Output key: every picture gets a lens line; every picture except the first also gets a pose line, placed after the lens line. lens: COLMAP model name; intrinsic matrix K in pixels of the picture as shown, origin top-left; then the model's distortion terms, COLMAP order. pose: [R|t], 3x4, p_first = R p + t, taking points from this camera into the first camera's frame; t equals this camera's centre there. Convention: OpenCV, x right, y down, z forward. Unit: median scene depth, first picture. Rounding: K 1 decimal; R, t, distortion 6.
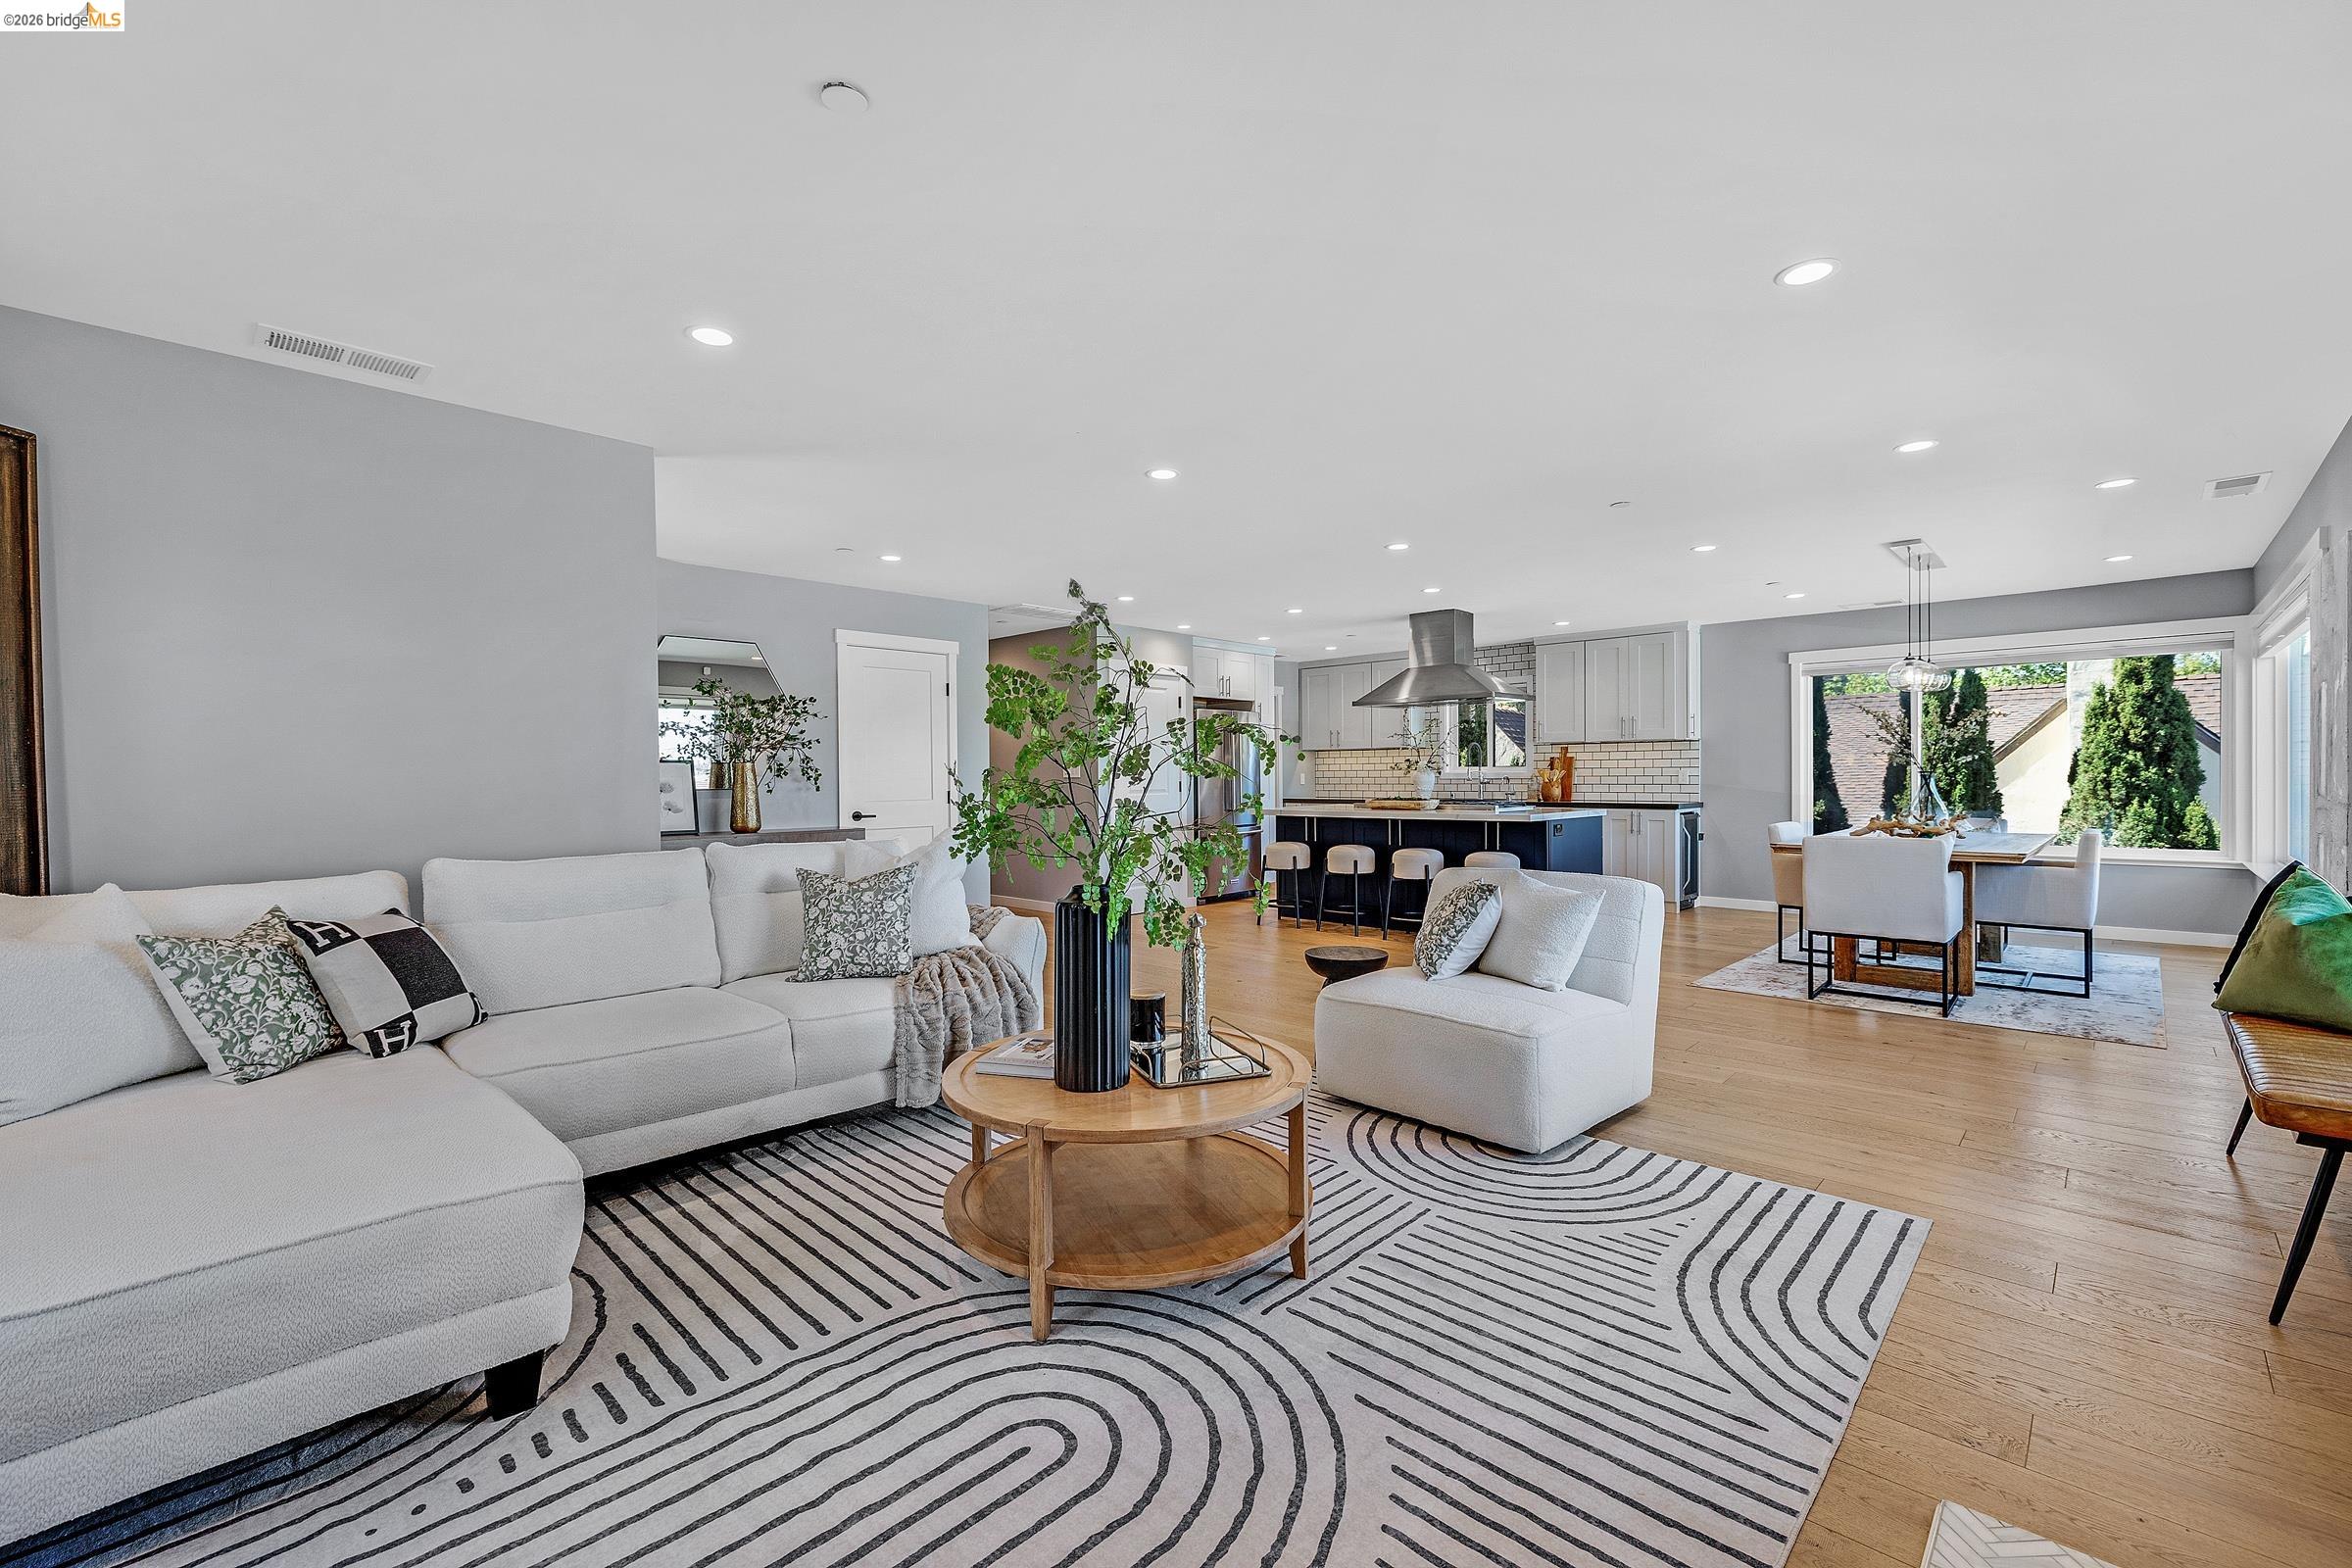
lens RADIAL K [[984.8, 0, 1167.8], [0, 984.8, 785.1], [0, 0, 1]] dist [-0.000978, 0.000406]
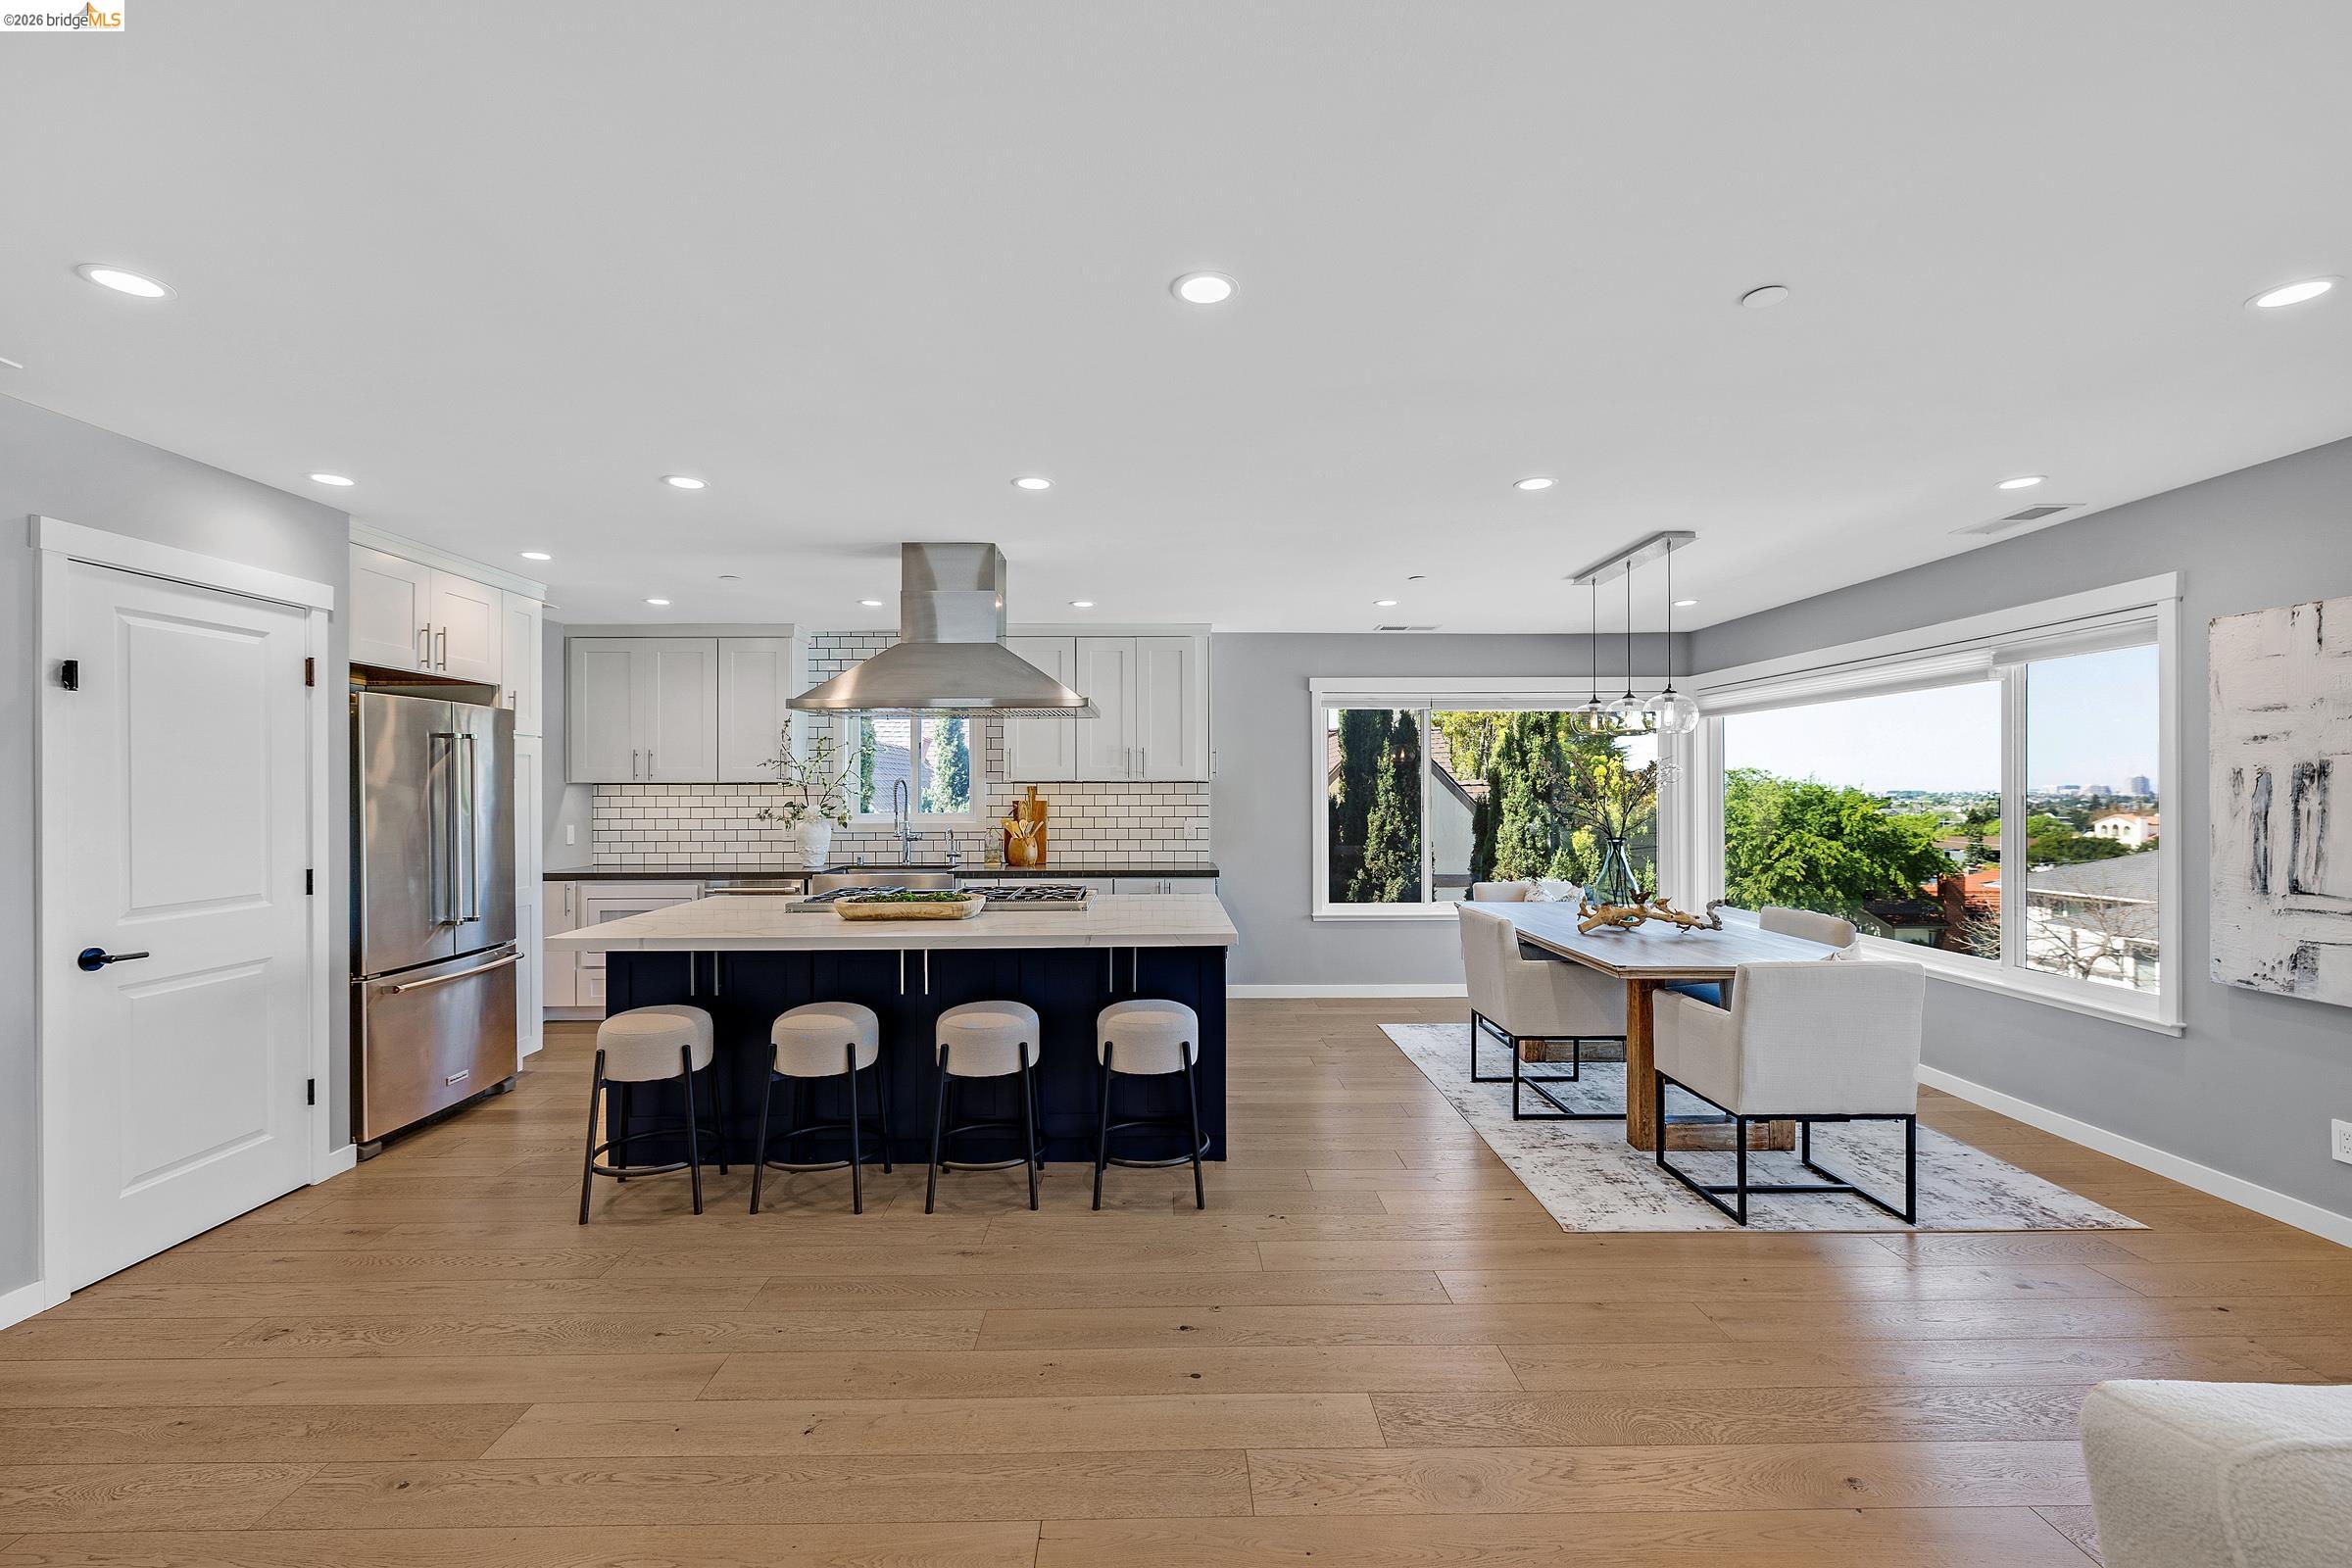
lens RADIAL K [[984.8, 0, 1173.7], [0, 984.8, 790.0], [0, 0, 1]] dist [-0.000978, 0.000406]
pose [[0.703173, 0.006073, 0.710993, -0.028508], [0.003255, 0.999926, -0.011760, -0.034138], [-0.711011, 0.010584, 0.703101, 0.536817]]
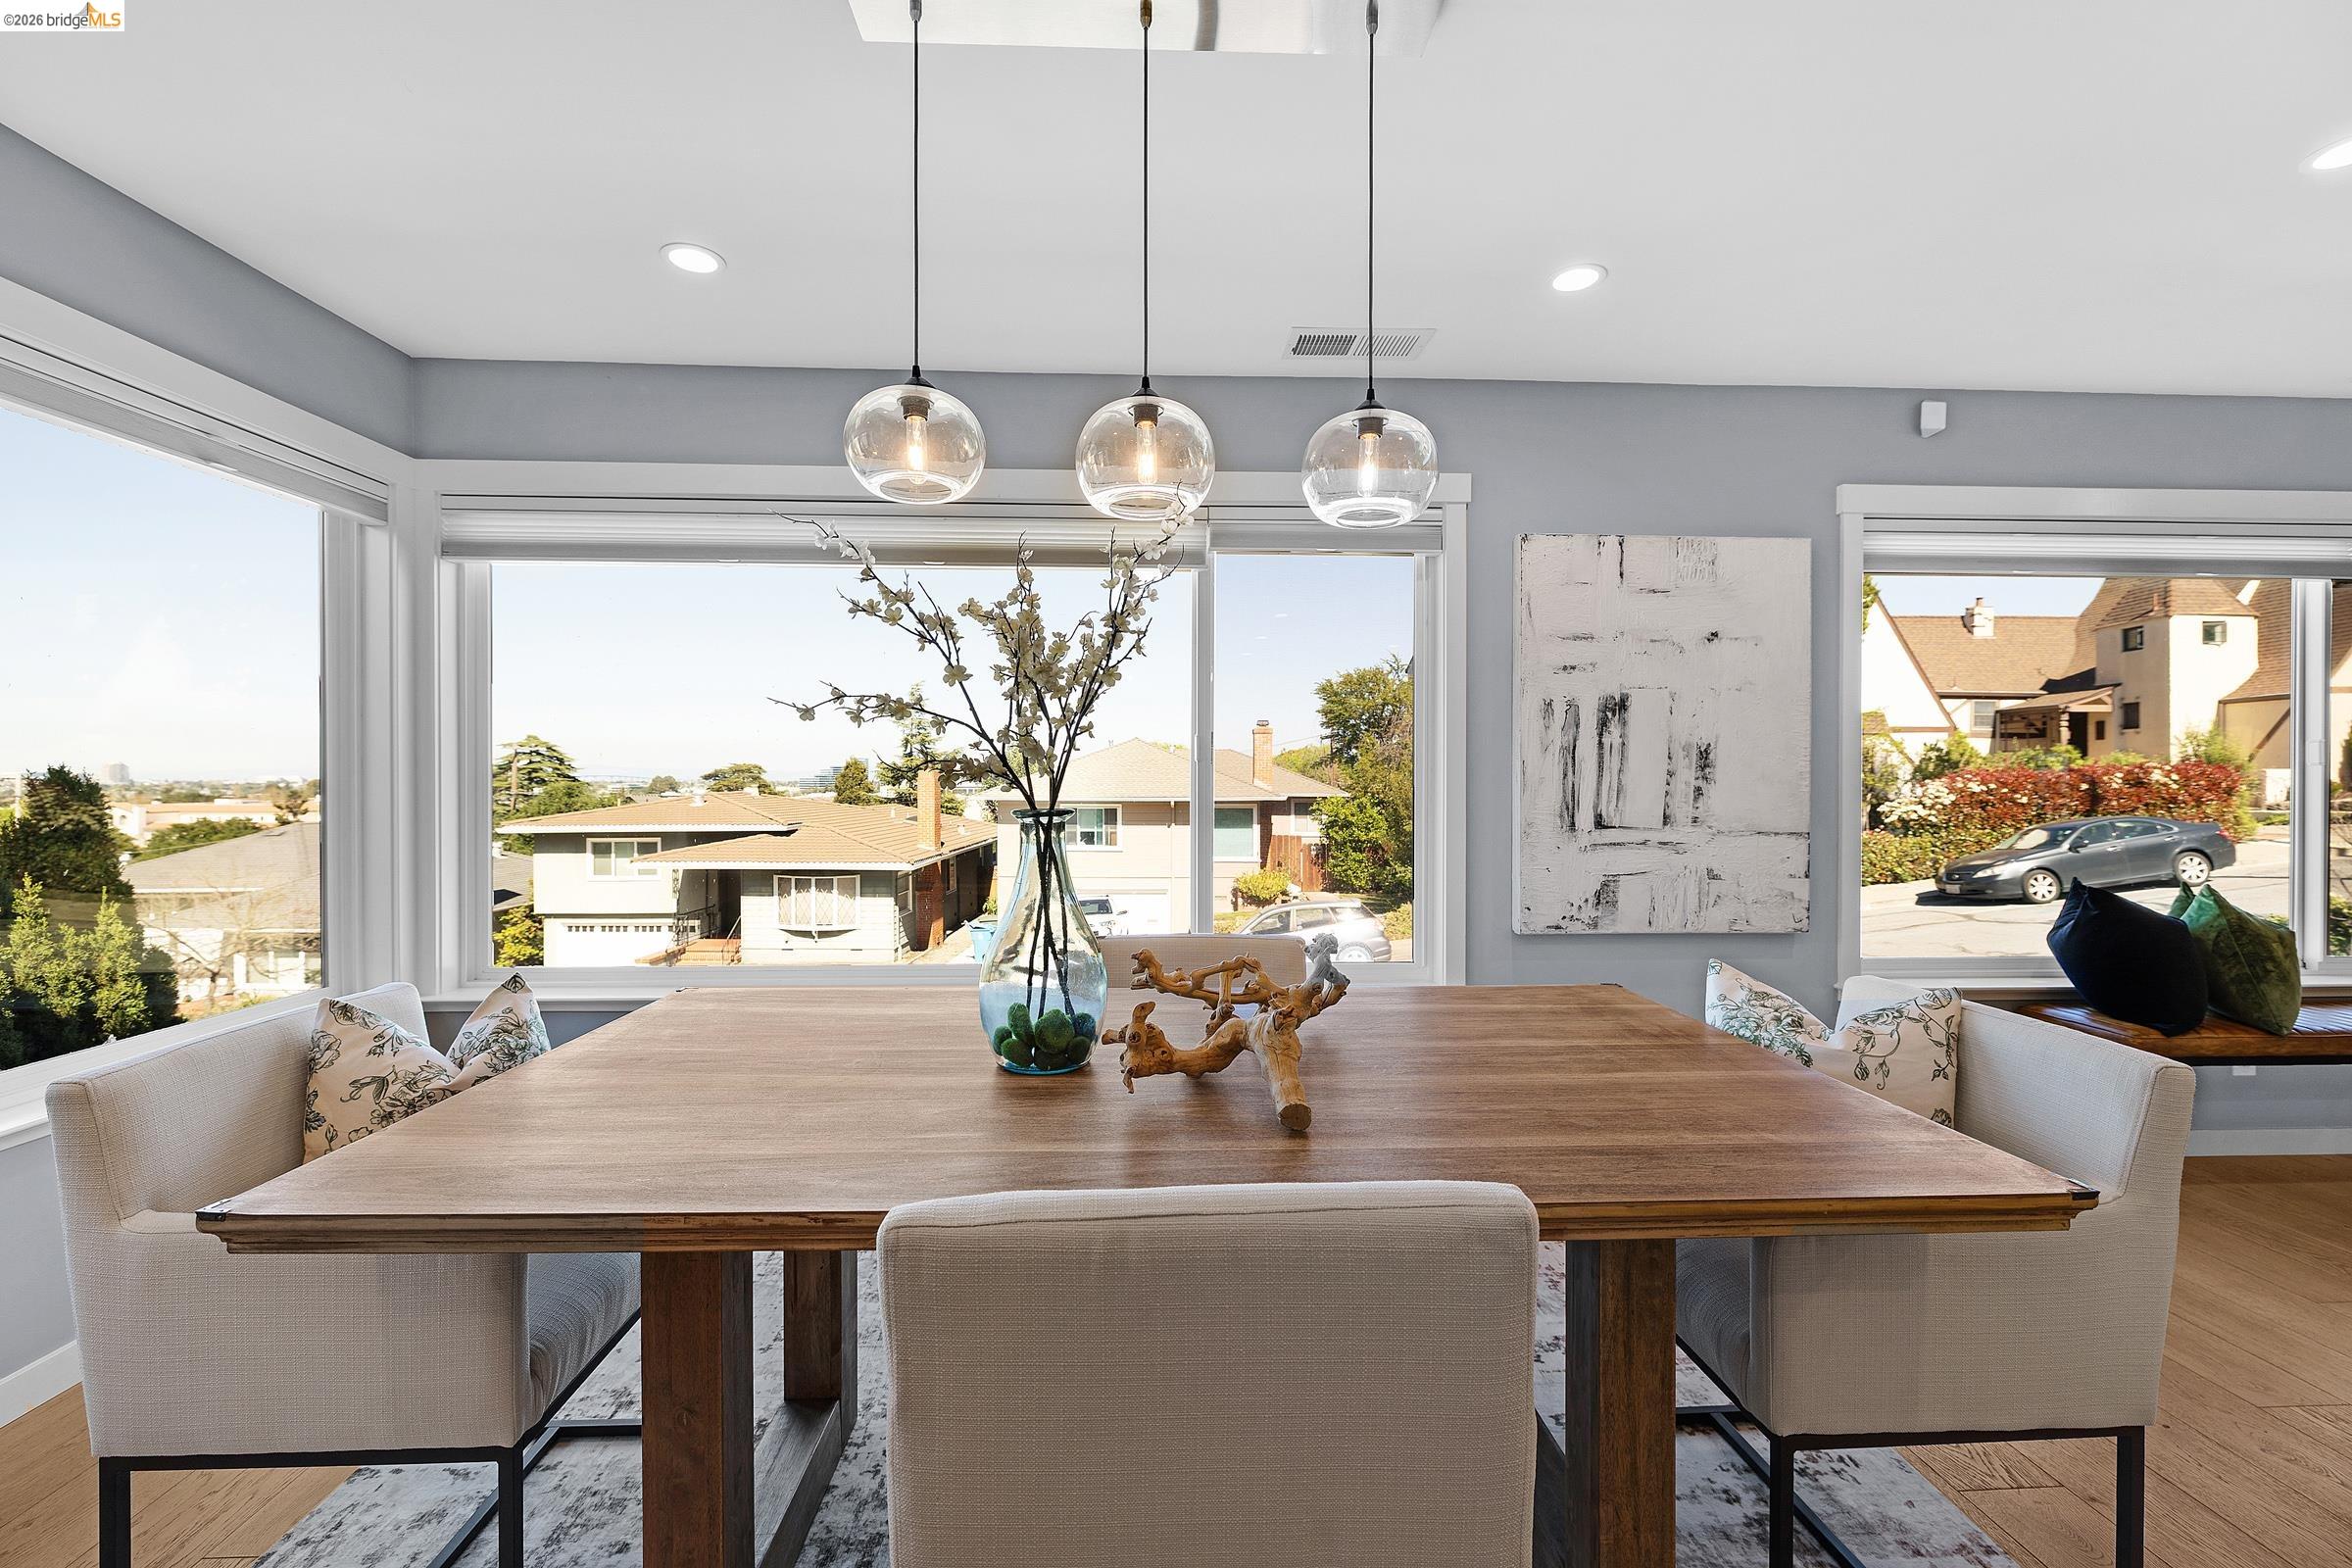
lens RADIAL K [[984.8, 0, 1168.3], [0, 984.8, 783.3], [0, 0, 1]] dist [-0.000978, 0.000406]
pose [[-0.734361, 0.003310, 0.678751, 0.440970], [0.013344, 0.999865, 0.009561, -0.019145], [-0.678628, 0.016079, -0.734306, 0.904439]]
